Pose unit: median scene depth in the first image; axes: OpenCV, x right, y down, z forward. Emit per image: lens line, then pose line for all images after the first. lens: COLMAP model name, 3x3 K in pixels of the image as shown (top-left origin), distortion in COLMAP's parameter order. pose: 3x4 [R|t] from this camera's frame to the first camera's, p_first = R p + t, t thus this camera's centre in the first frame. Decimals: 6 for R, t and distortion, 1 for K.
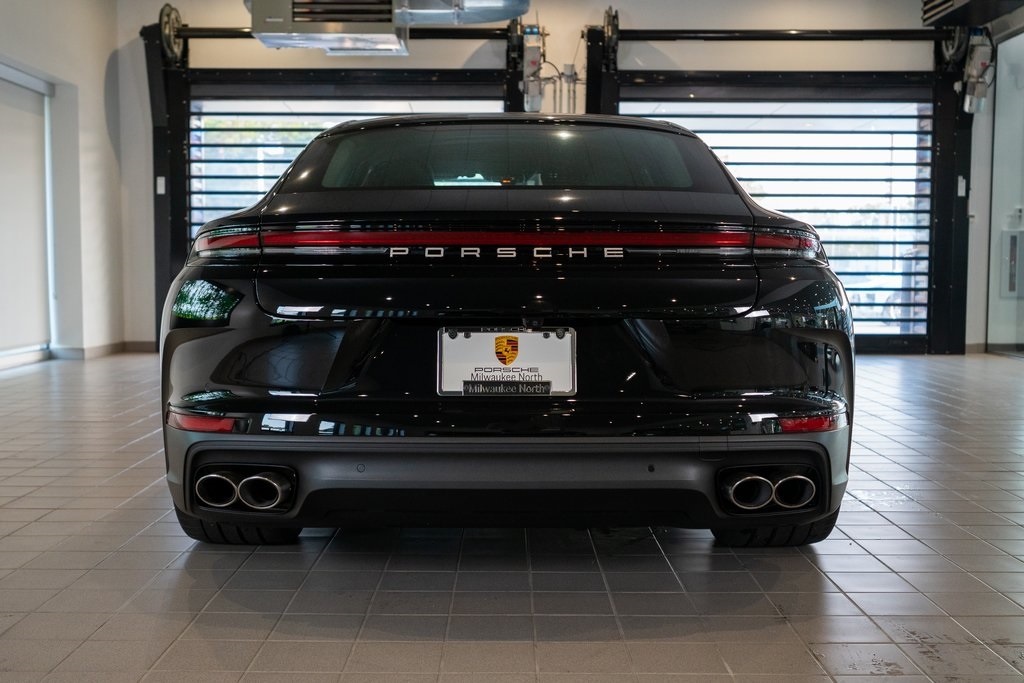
lens RADIAL K [[1186.9, 0, 513.3], [0, 1186.9, 342.1], [0, 0, 1]] dist [0.020761, 0.042042]
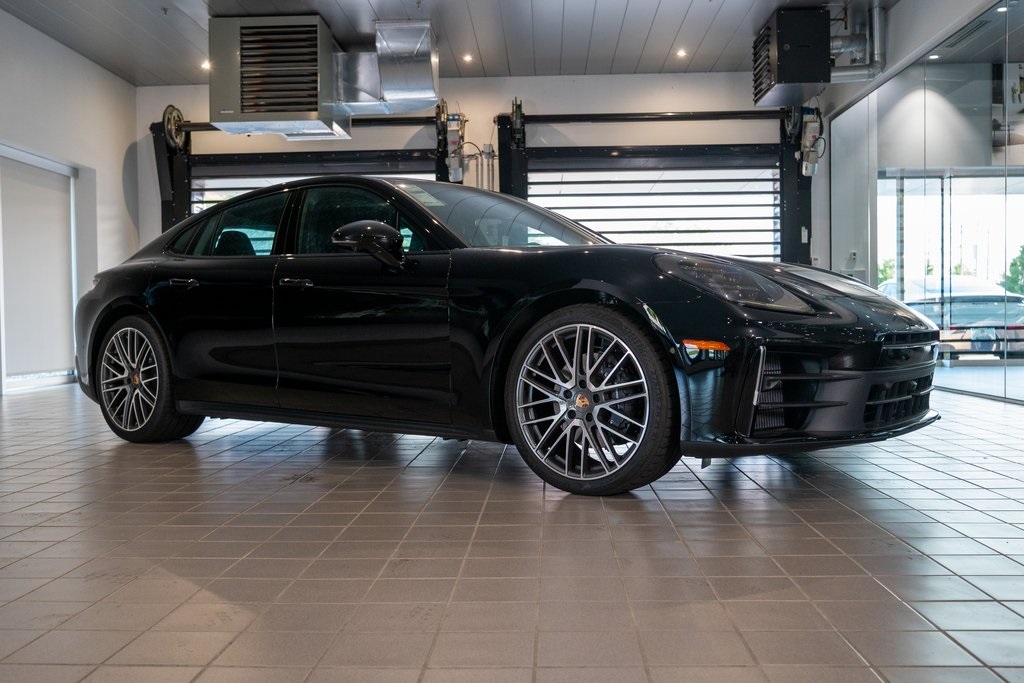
lens RADIAL K [[967.7, 0, 512.0], [0, 967.7, 341.5], [0, 0, 1]] dist [-0.007572, -0.013751]
pose [[0.998860, -0.014249, -0.045560, 0.119108], [0.012270, 0.998982, -0.043412, 0.019908], [0.046132, 0.042804, 0.998018, -0.010378]]
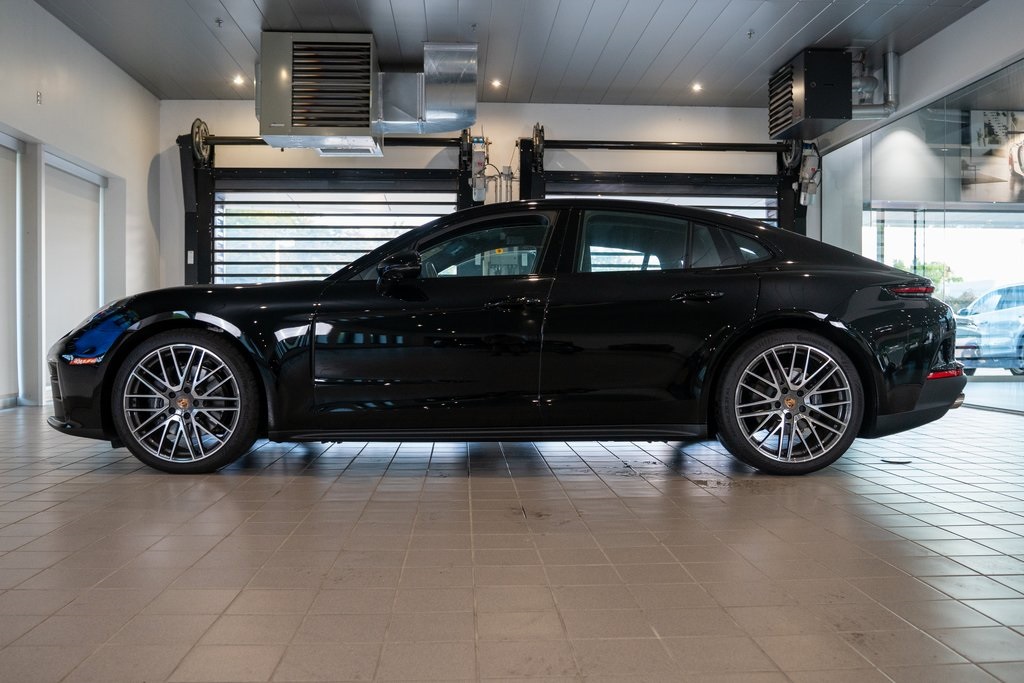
lens RADIAL K [[875.3, 0, 516.5], [0, 875.3, 339.6], [0, 0, 1]] dist [-0.037377, 0.014289]
pose [[0.998409, -0.002533, 0.056323, 0.002743], [0.005686, 0.998420, -0.055895, 0.012095], [-0.056093, 0.056126, 0.996847, 0.047130]]
